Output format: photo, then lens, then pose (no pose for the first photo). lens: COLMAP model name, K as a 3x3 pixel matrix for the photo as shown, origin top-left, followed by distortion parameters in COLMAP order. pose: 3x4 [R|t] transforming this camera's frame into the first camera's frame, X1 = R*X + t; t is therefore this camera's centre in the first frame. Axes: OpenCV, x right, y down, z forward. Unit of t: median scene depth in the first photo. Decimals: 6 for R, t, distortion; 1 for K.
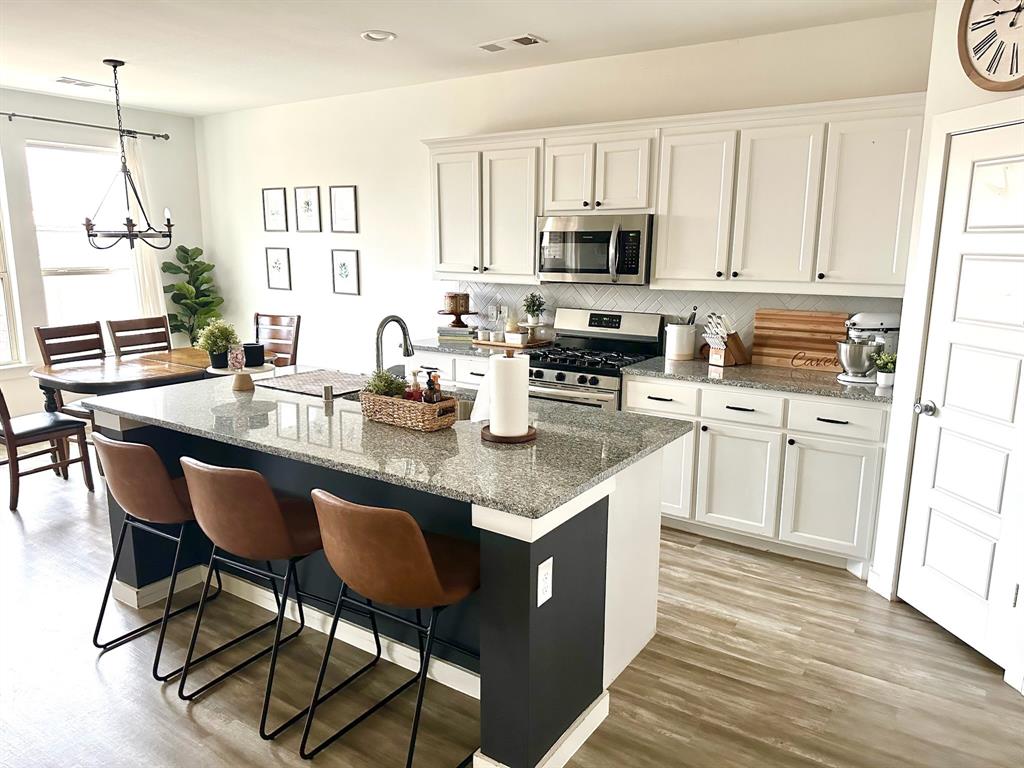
lens RADIAL K [[725.8, 0, 517.4], [0, 725.8, 388.5], [0, 0, 1]] dist [0.005289, -0.023738]
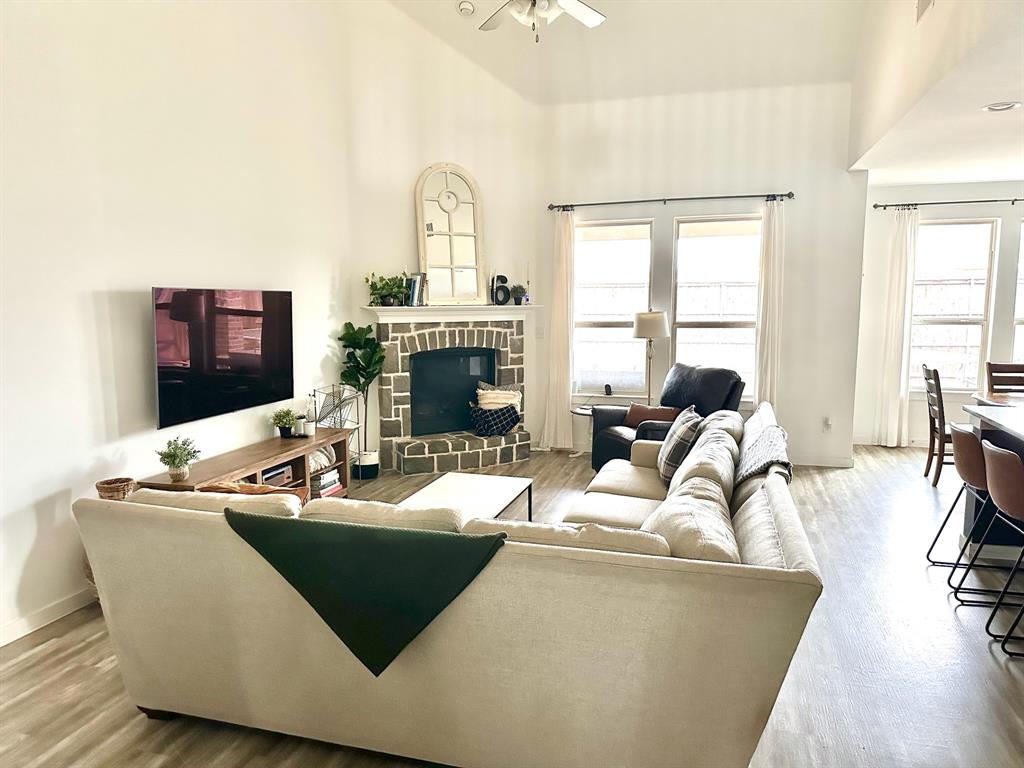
lens RADIAL K [[725.8, 0, 517.4], [0, 725.8, 388.5], [0, 0, 1]] dist [0.005289, -0.023738]
pose [[0.298923, 0.116534, -0.947135, 0.412023], [-0.180456, 0.981511, 0.063810, 0.039658], [0.937060, 0.151842, 0.314426, -0.260370]]
